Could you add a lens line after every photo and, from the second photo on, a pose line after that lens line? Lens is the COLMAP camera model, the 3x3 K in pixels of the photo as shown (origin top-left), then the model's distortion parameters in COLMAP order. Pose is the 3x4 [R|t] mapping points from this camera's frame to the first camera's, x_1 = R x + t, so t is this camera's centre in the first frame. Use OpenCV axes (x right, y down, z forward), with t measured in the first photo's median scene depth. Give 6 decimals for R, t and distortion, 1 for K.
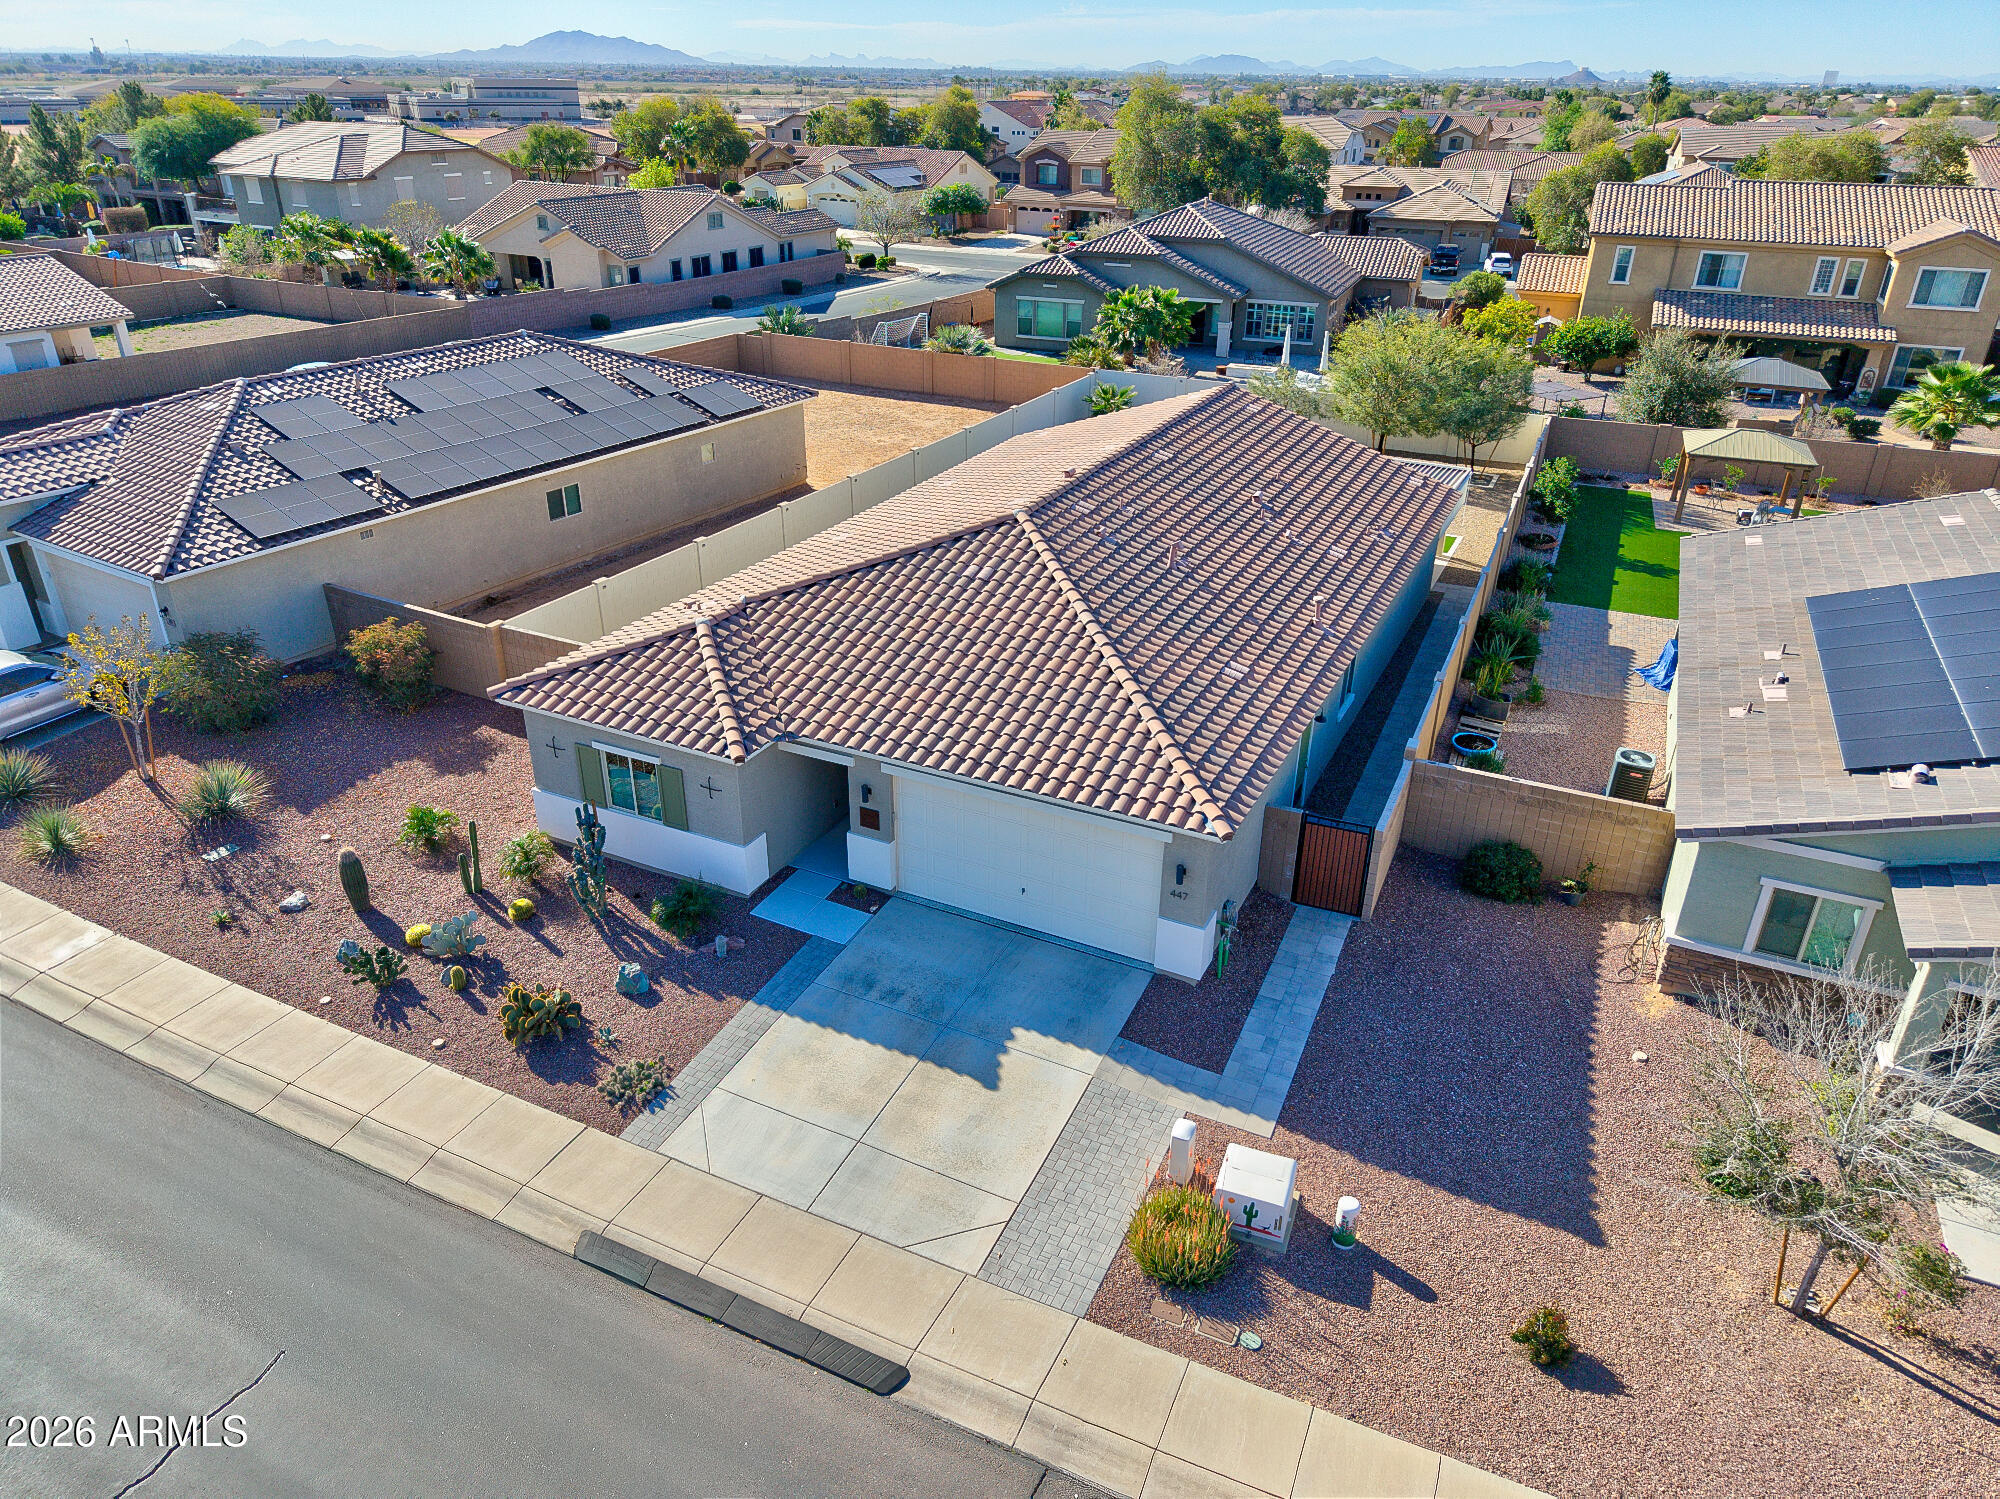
lens RADIAL K [[1346.0, 0, 1000.0], [0, 1346.0, 749.5], [0, 0, 1]] dist [0.023520, -0.020404]
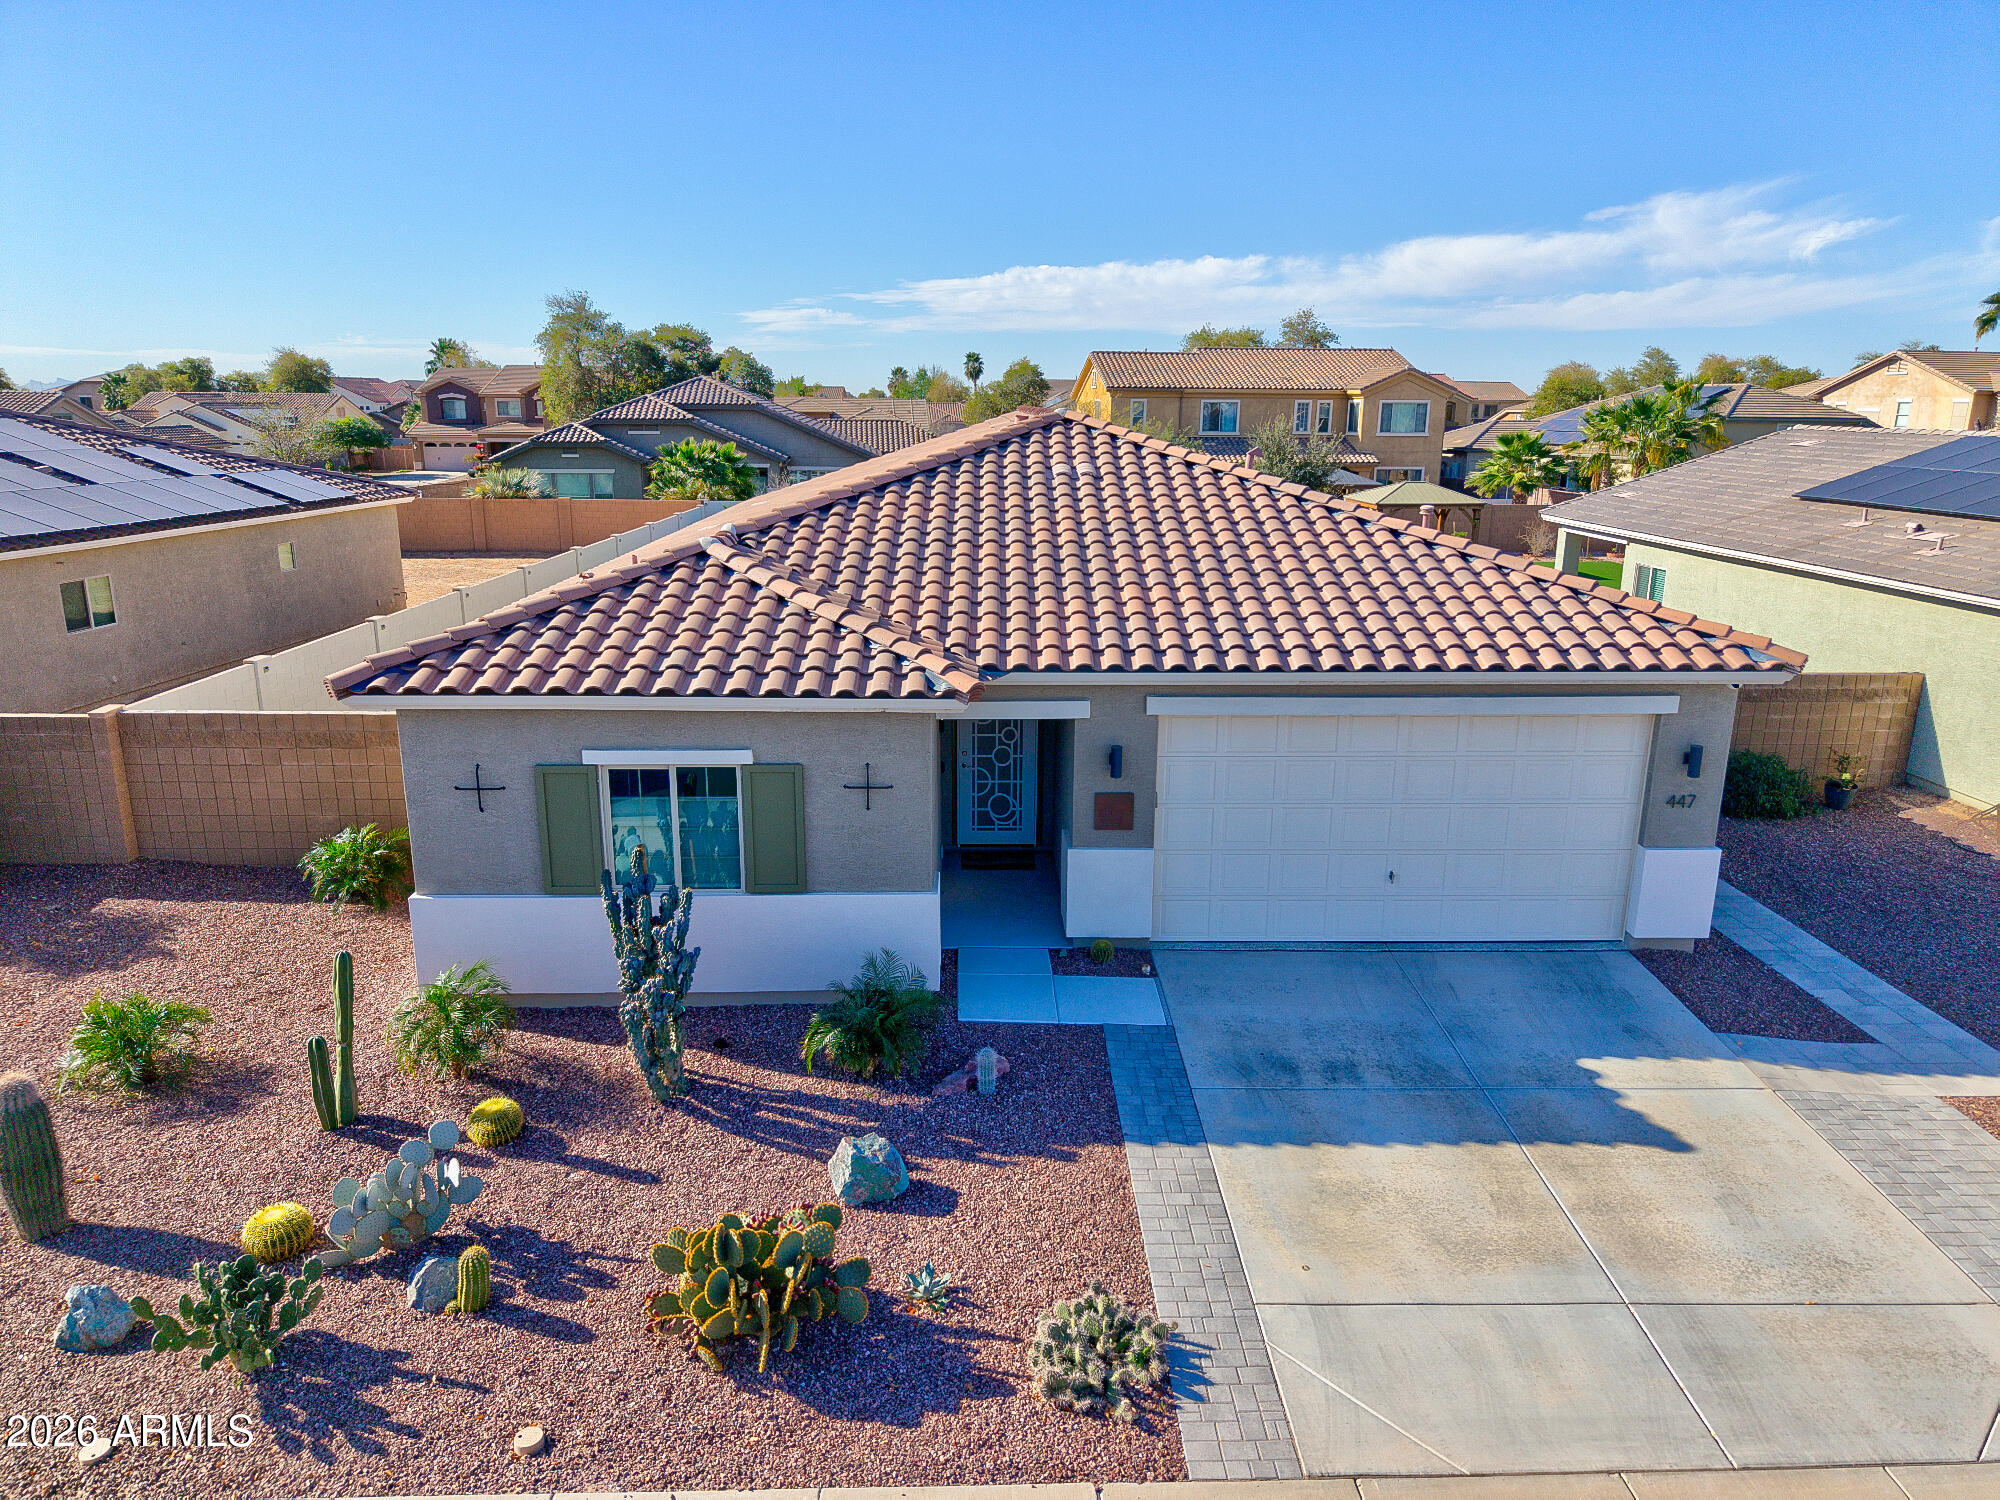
lens RADIAL K [[1345.6, 0, 998.7], [0, 1345.6, 757.0], [0, 0, 1]] dist [0.001108, 0.000997]
pose [[0.885783, -0.123271, 0.447429, -0.352942], [0.211781, 0.965212, -0.153342, 0.094790], [-0.412962, 0.230585, 0.881075, 0.455145]]
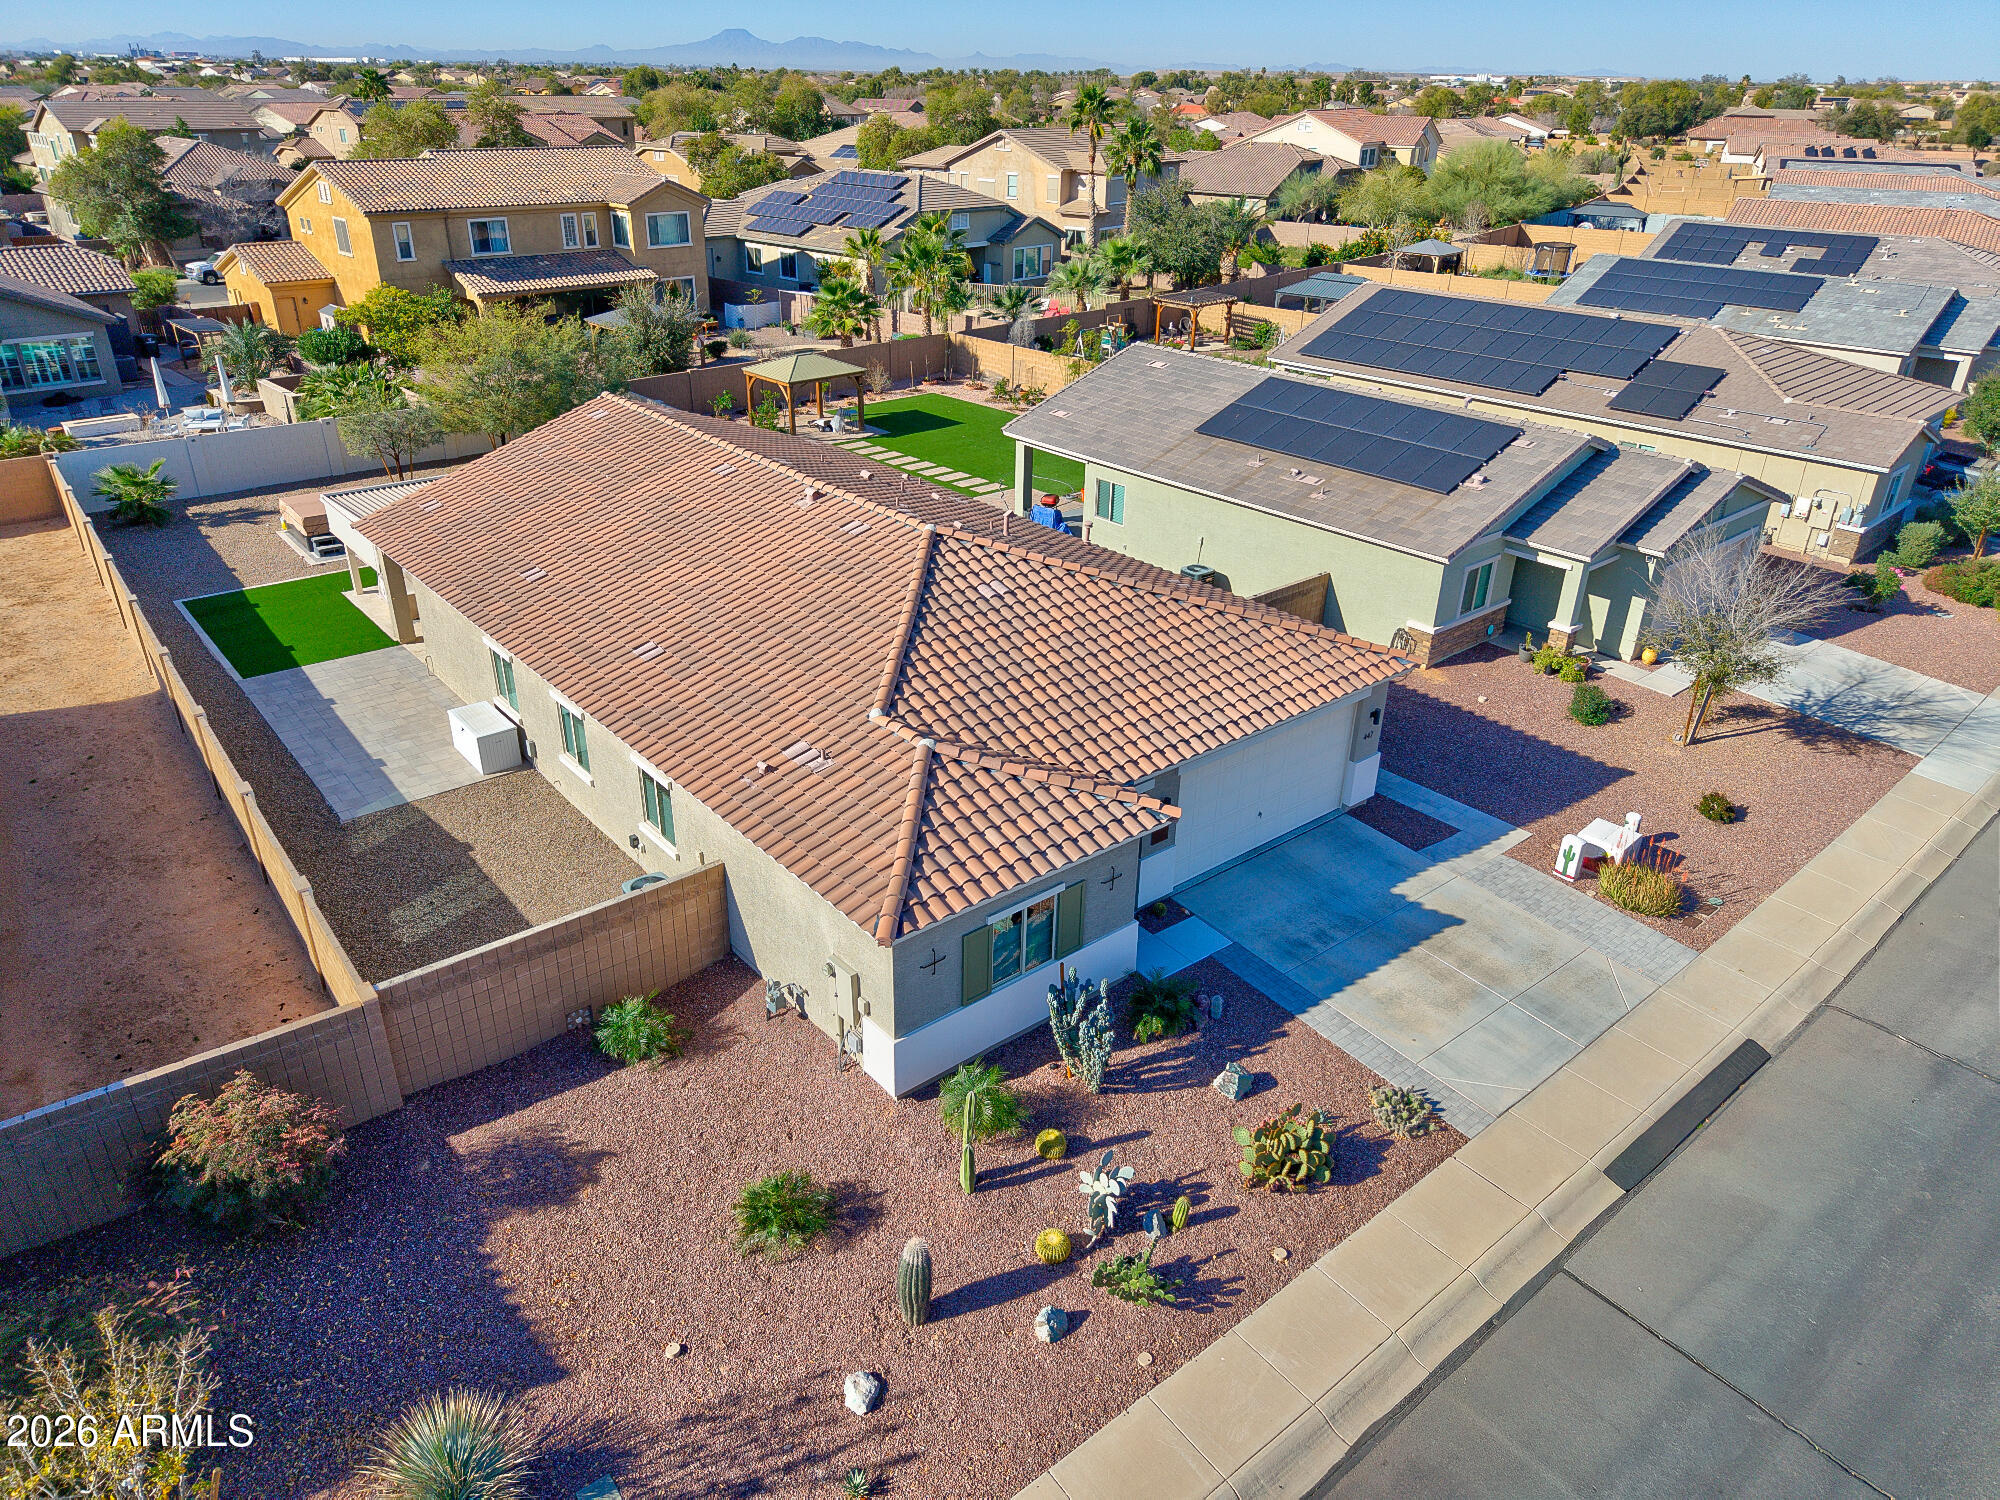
lens RADIAL K [[1346.0, 0, 1000.0], [0, 1346.0, 750.0], [0, 0, 1]] dist [0.023520, -0.020404]
pose [[0.408669, -0.417893, 0.811391, -0.816232], [0.400912, 0.880850, 0.251741, -0.263093], [-0.819914, 0.222418, 0.527514, 0.505574]]
